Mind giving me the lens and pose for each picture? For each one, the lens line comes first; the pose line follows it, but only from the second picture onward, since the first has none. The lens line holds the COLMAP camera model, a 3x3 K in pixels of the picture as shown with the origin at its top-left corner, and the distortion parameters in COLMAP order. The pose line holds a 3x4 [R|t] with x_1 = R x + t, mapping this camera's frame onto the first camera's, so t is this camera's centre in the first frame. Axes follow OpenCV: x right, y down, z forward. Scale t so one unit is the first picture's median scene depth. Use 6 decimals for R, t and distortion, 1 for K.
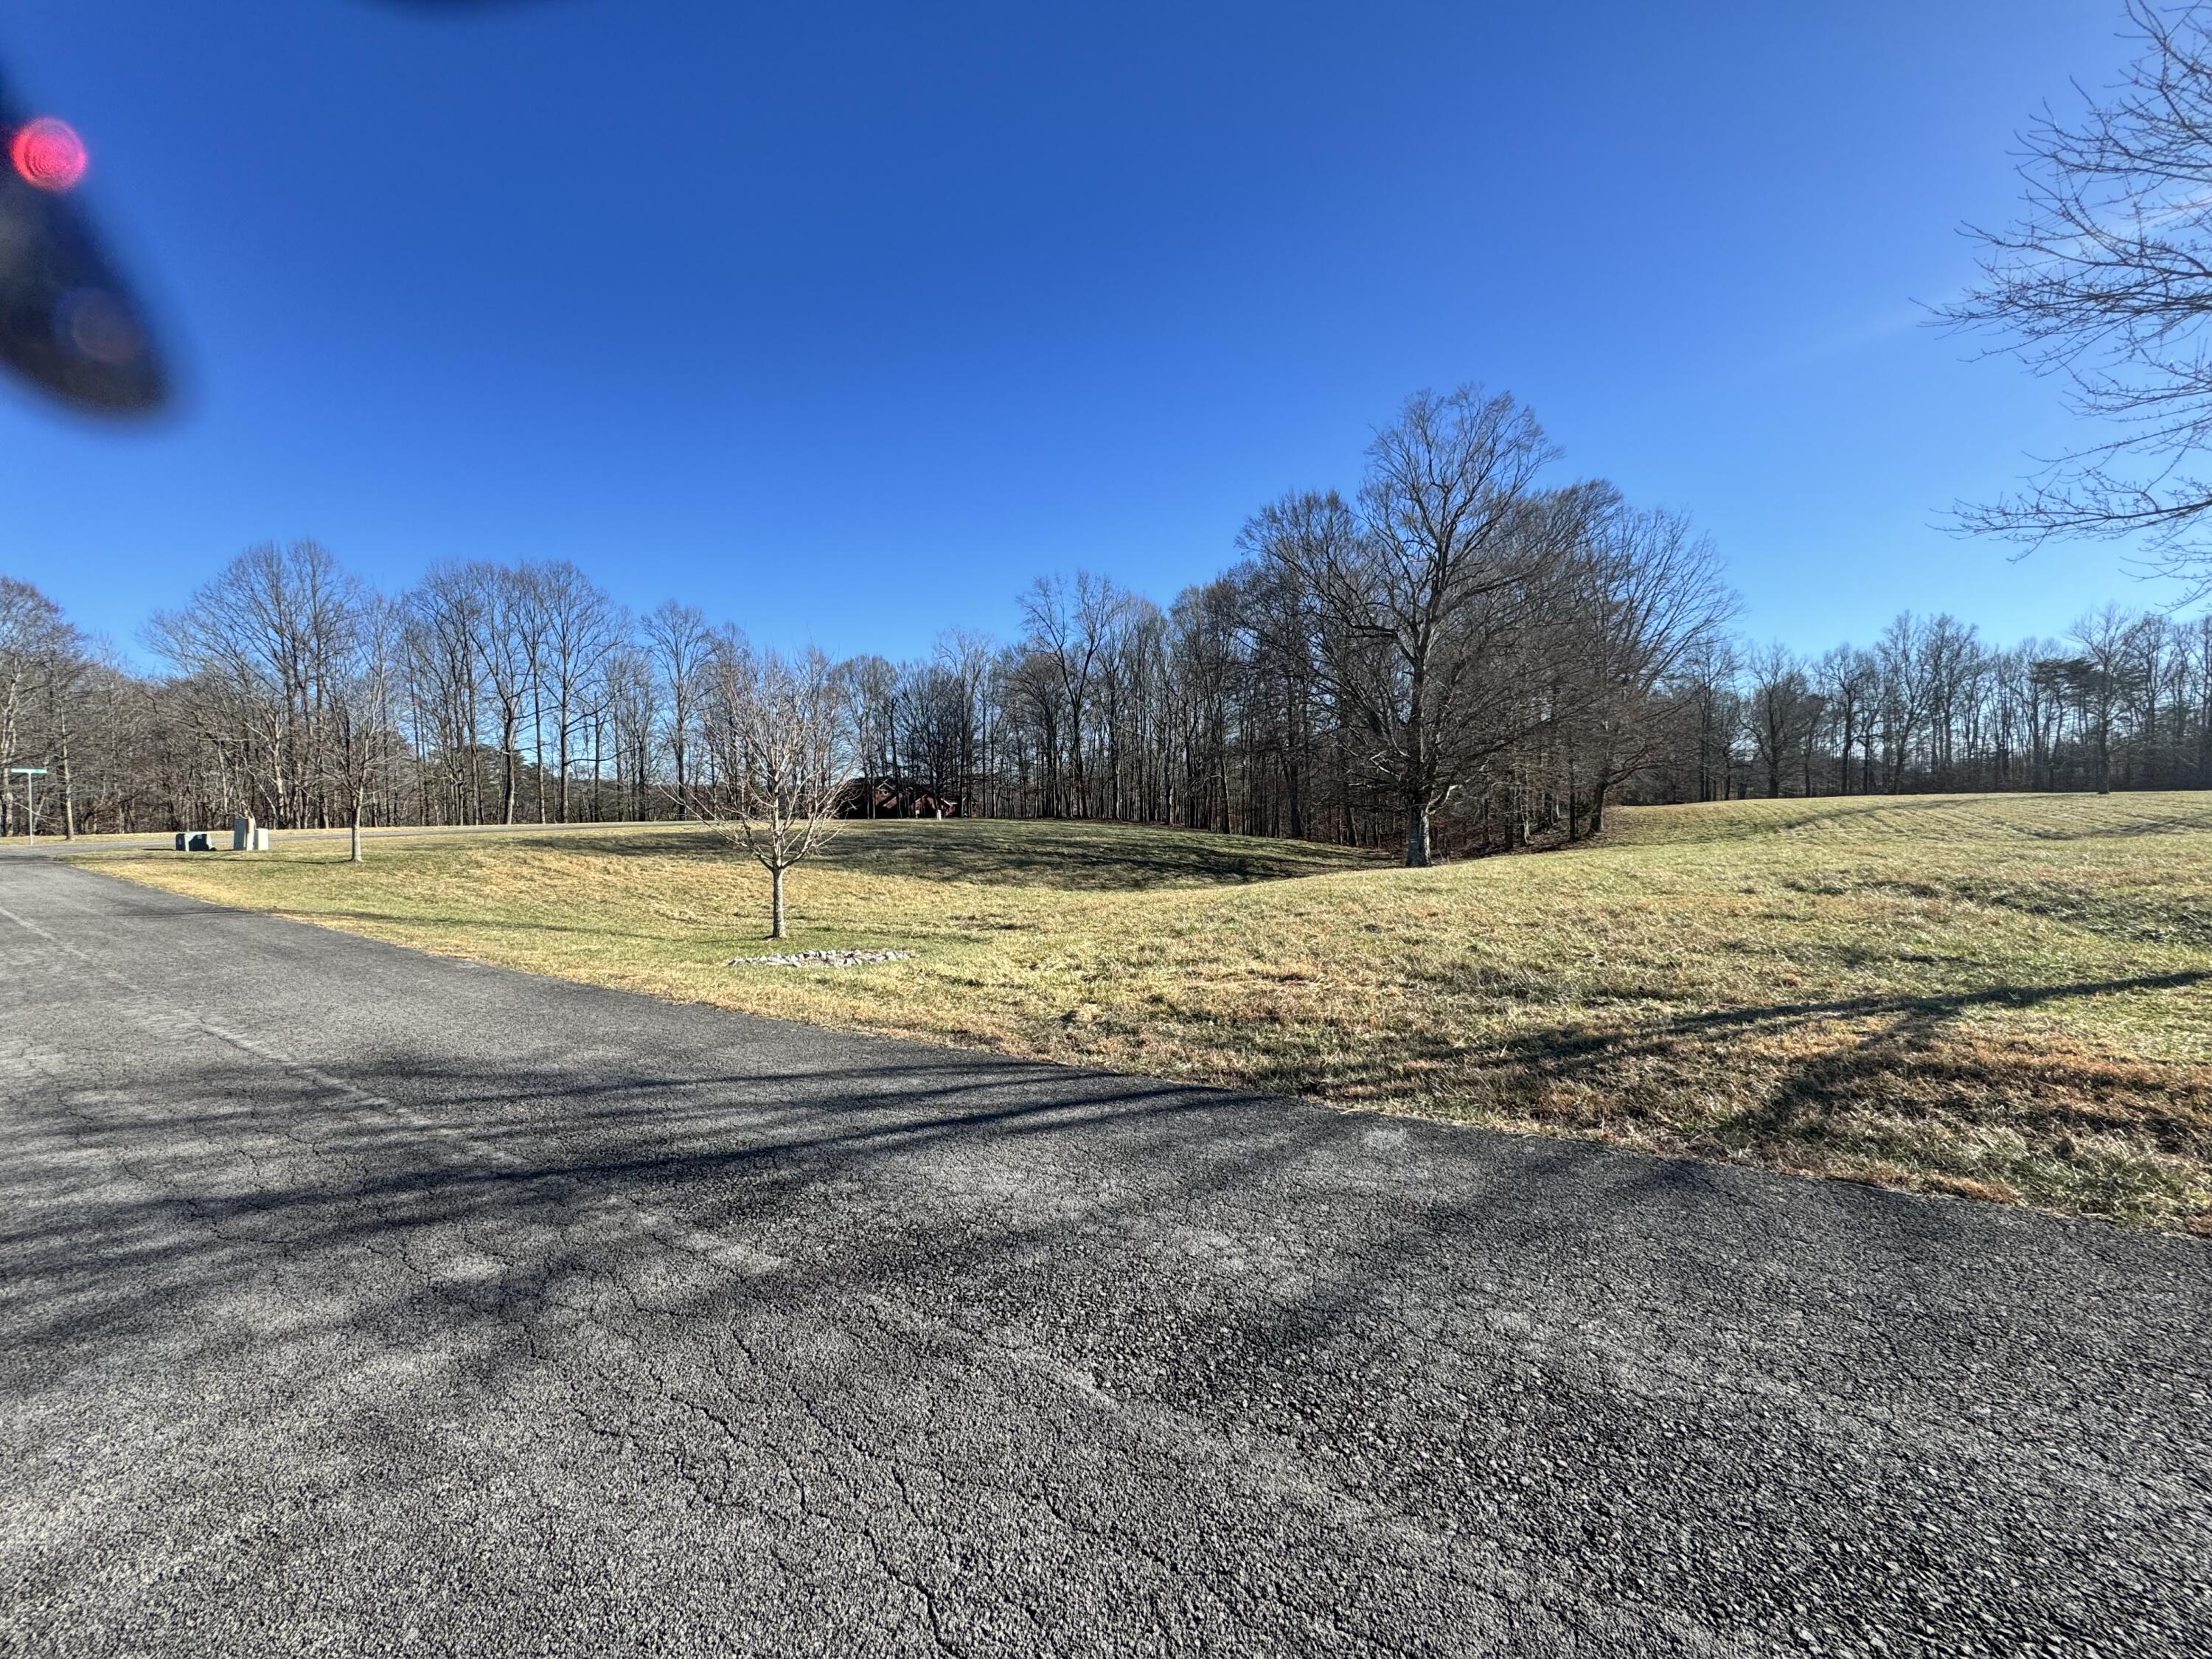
lens RADIAL K [[880.3, 0, 1106.1], [0, 880.3, 826.5], [0, 0, 1]] dist [-0.000696, 0.000127]
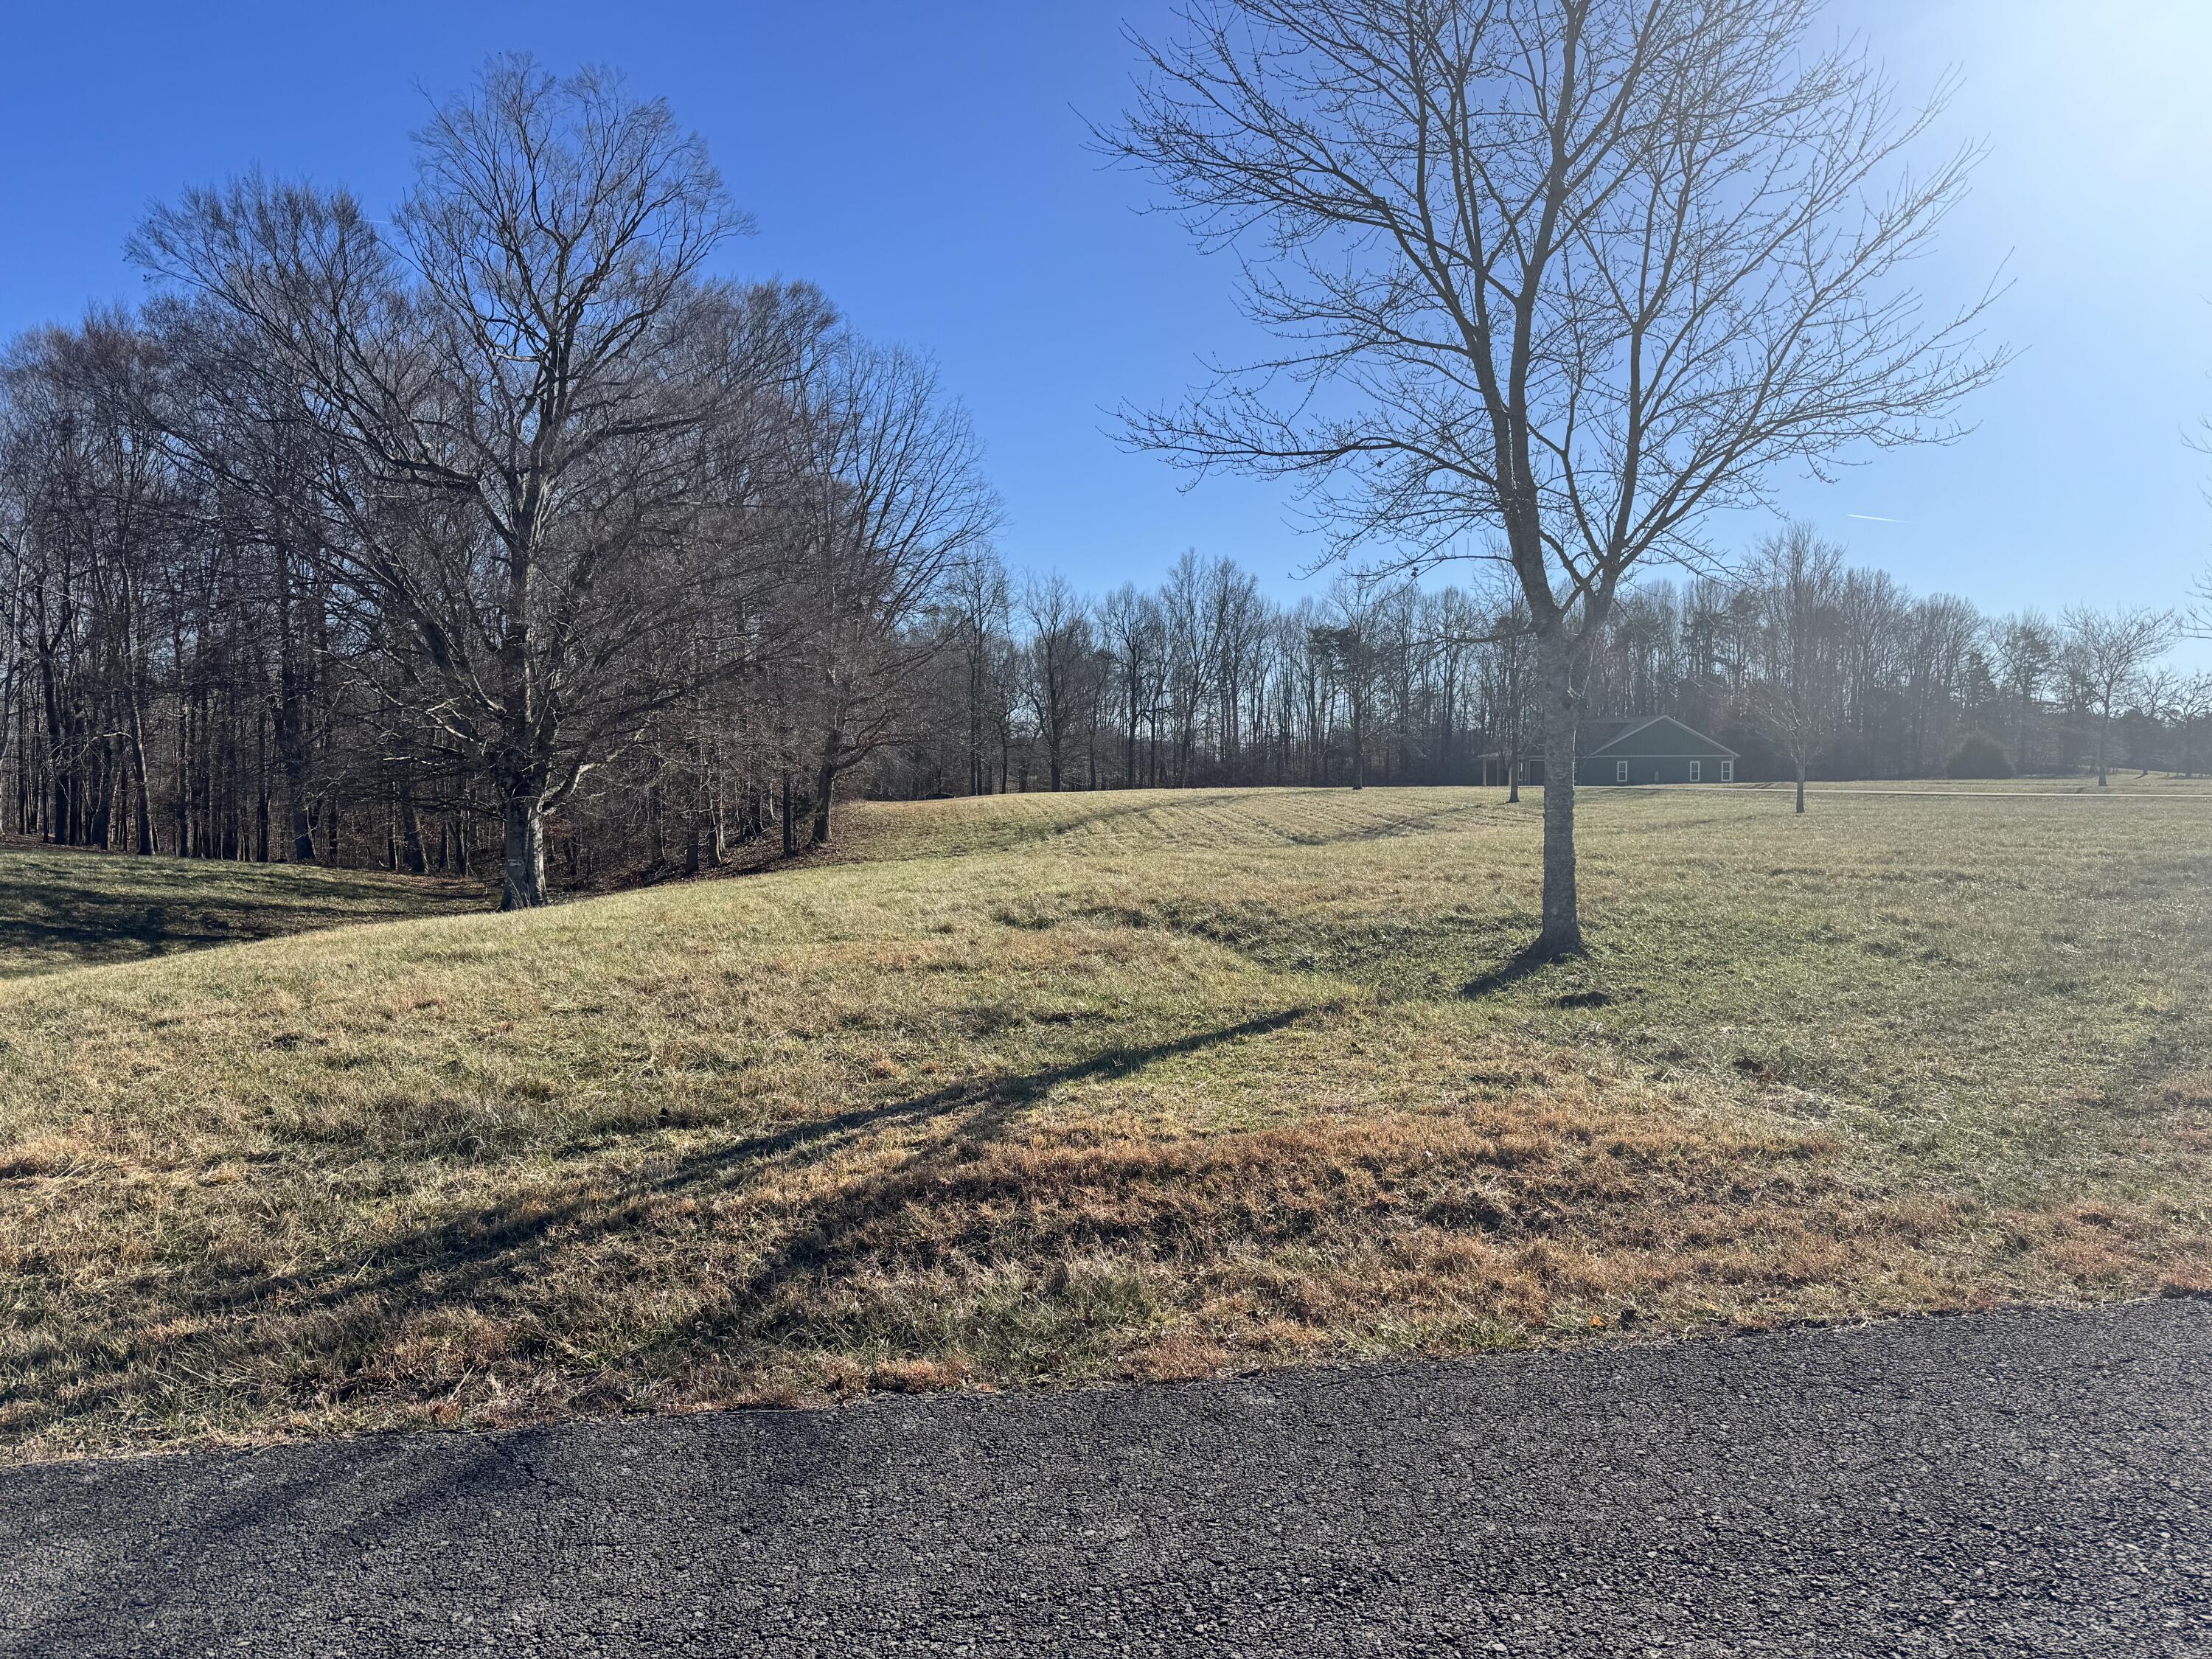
lens RADIAL K [[1533.2, 0, 1106.0], [0, 1533.2, 829.5], [0, 0, 1]] dist [0.129148, -0.171598]
pose [[0.779208, -0.007538, 0.626720, 0.149179], [0.009768, 0.999952, -0.000118, -0.005448], [-0.626689, 0.006214, 0.779244, -0.019108]]
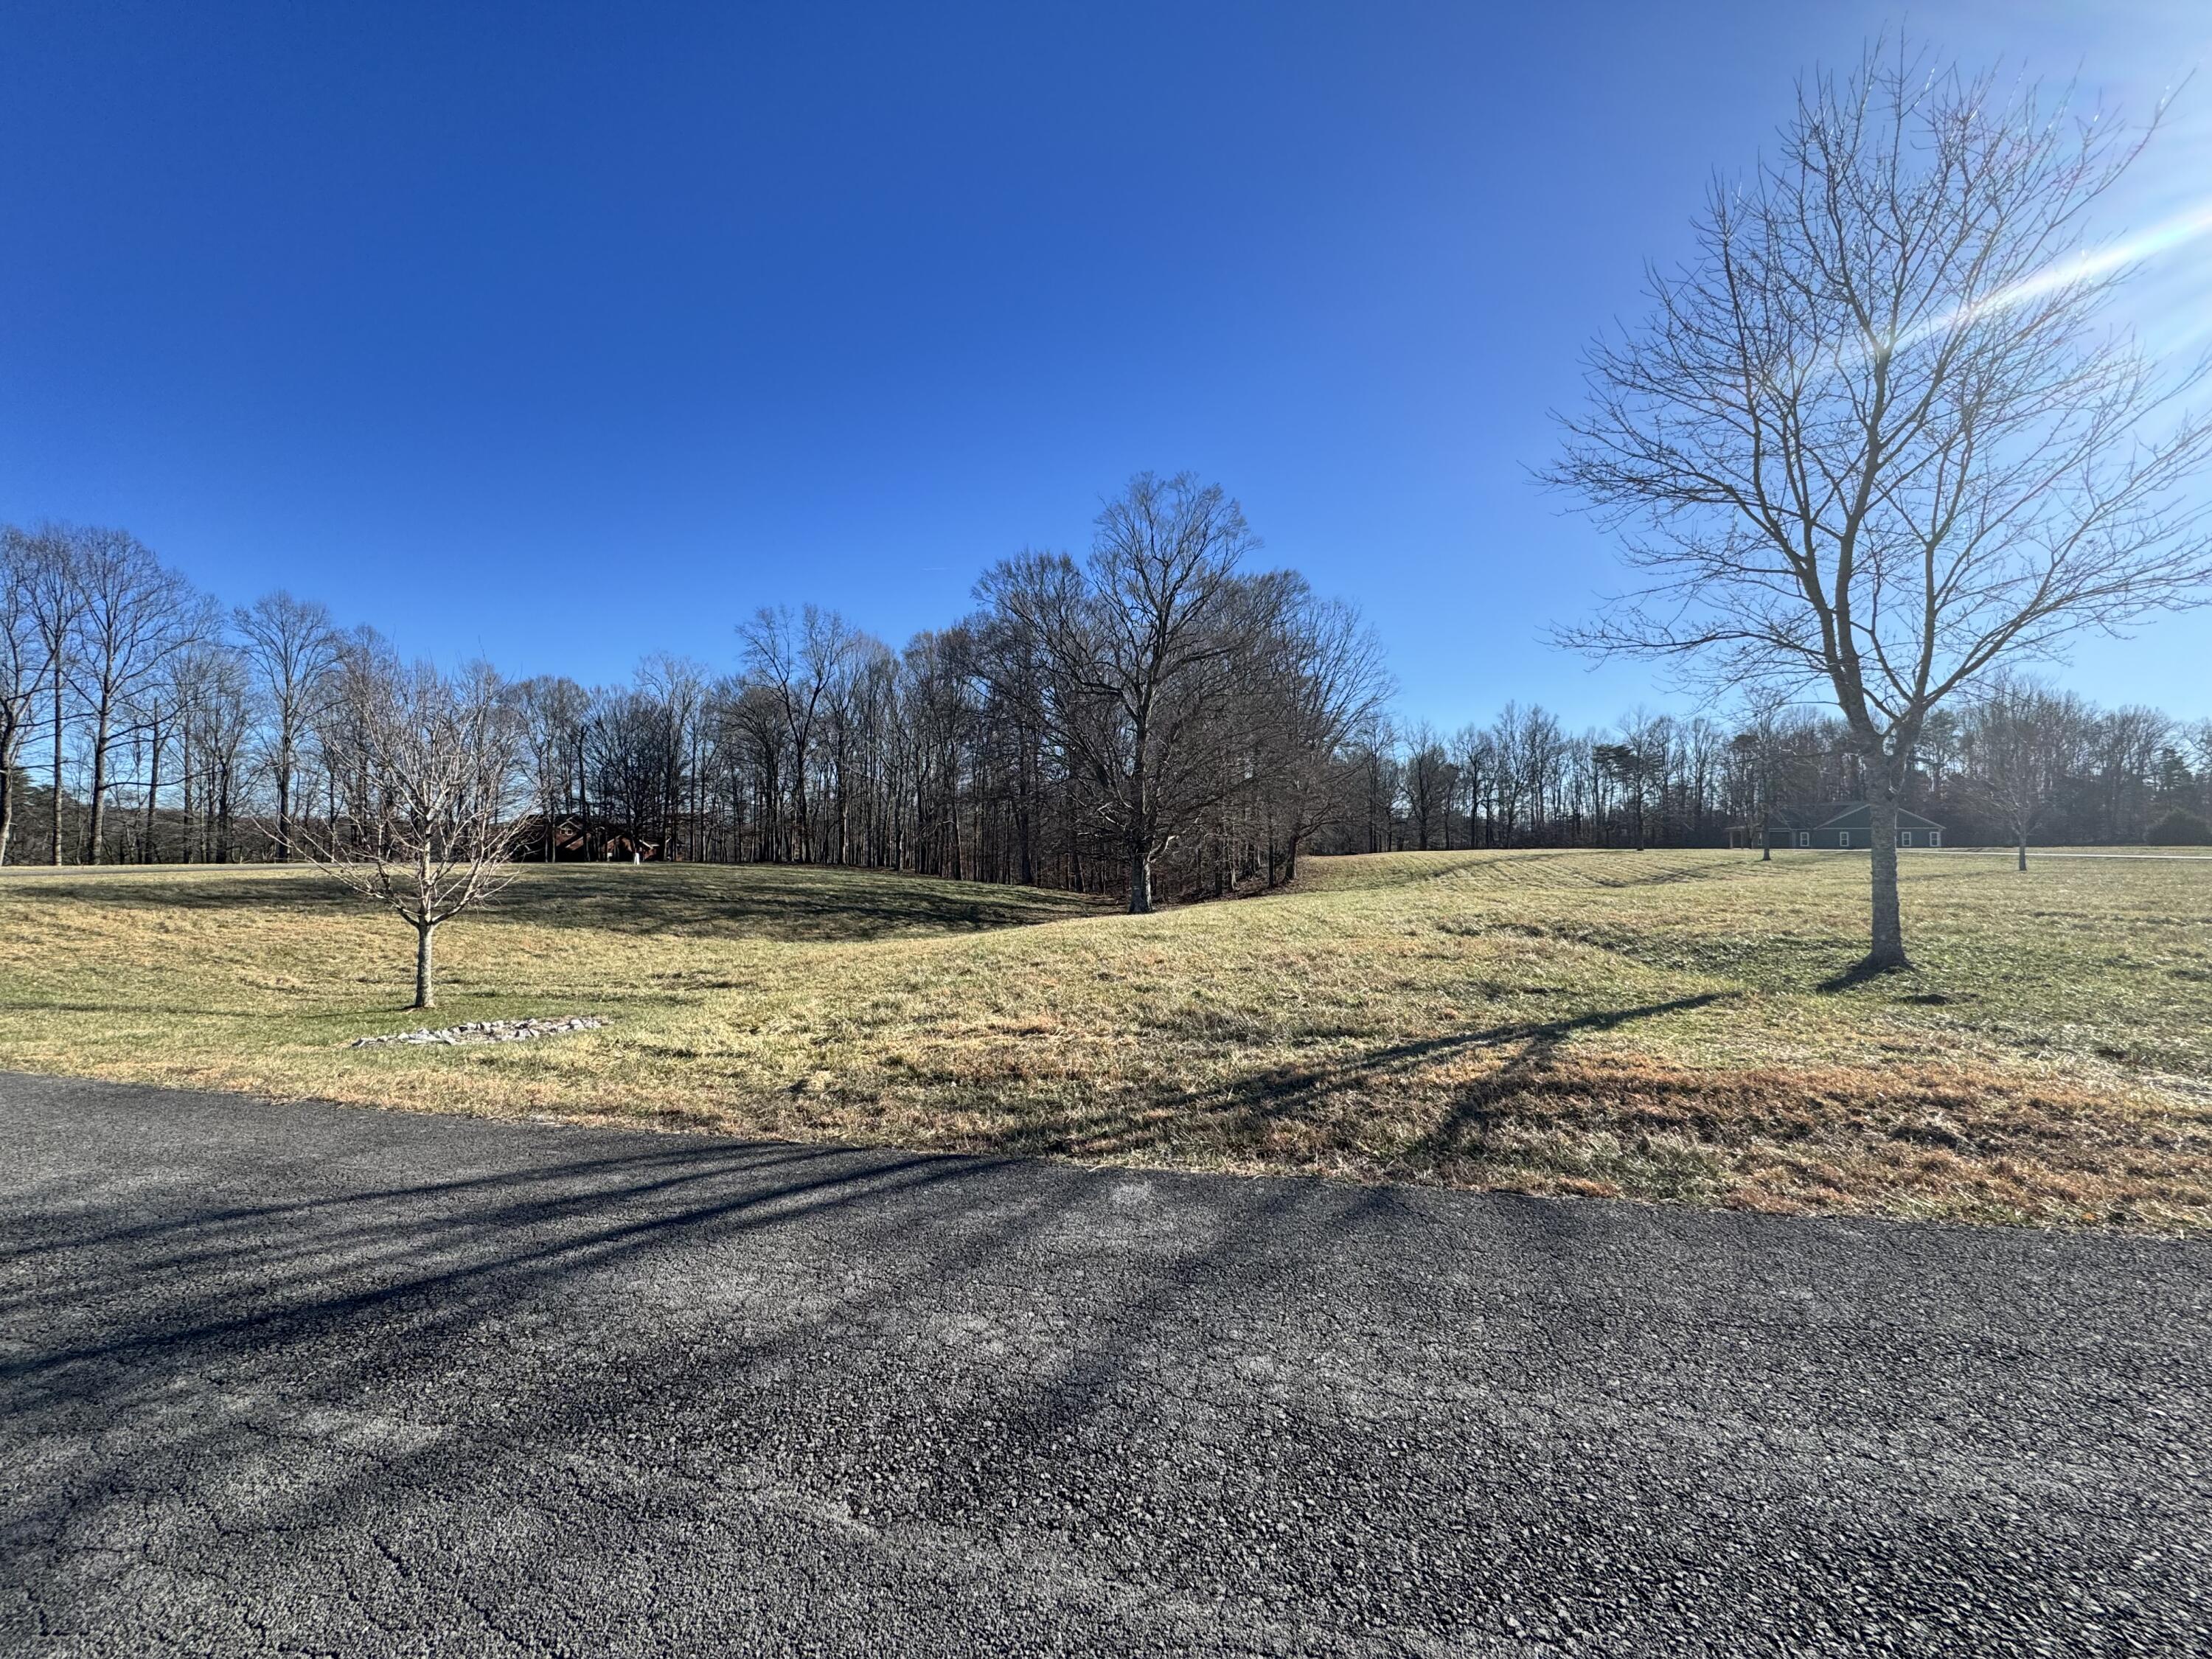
lens RADIAL K [[880.3, 0, 1106.1], [0, 880.3, 826.5], [0, 0, 1]] dist [-0.000696, 0.000127]
pose [[0.954298, 0.019975, 0.298189, -0.013916], [-0.004510, 0.998613, -0.052461, -0.010012], [-0.298824, 0.048719, 0.953064, 0.003896]]
